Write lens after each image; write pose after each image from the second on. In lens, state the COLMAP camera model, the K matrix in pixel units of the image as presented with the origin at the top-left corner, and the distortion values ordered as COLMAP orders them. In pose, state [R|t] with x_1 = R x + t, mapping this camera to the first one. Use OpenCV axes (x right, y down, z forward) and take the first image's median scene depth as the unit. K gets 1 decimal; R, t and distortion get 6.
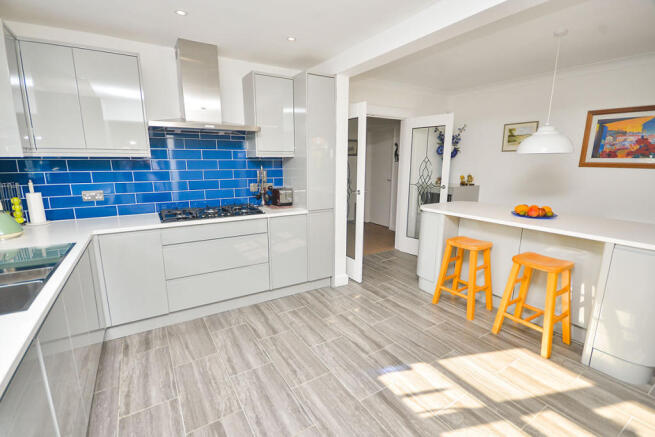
lens RADIAL K [[311.8, 0, 327.4], [0, 311.8, 227.4], [0, 0, 1]] dist [-0.000388, -0.000181]
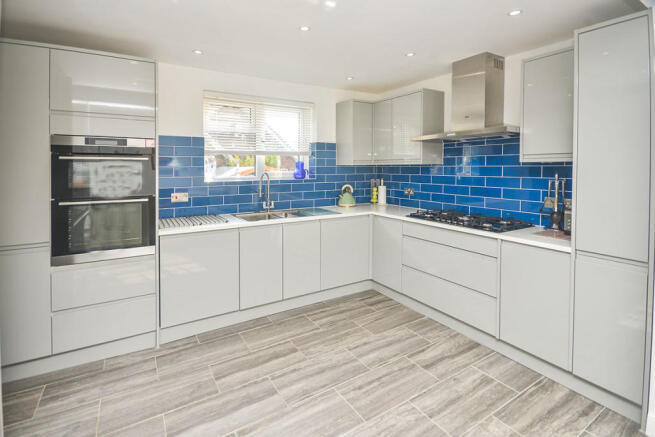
lens RADIAL K [[297.3, 0, 314.1], [0, 297.3, 171.5], [0, 0, 1]] dist [-0.002776, -0.000760]
pose [[-0.022254, 0.011729, -0.999684, 0.639448], [-0.209770, 0.977618, 0.016140, -0.128542], [0.977497, 0.210063, -0.019295, 0.617846]]
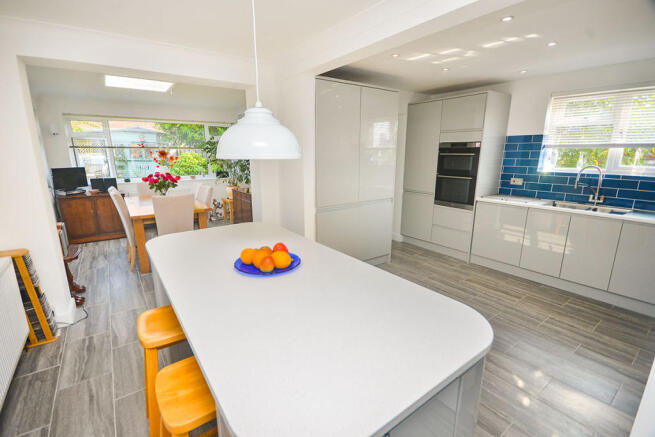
lens RADIAL K [[307.7, 0, 327.4], [0, 307.7, 226.1], [0, 0, 1]] dist [0.000066, -0.000300]
pose [[-0.997193, 0.015410, -0.073267, 0.634768], [-0.018003, 0.900521, 0.434440, -0.381240], [0.072673, 0.434540, -0.897716, 1.605506]]
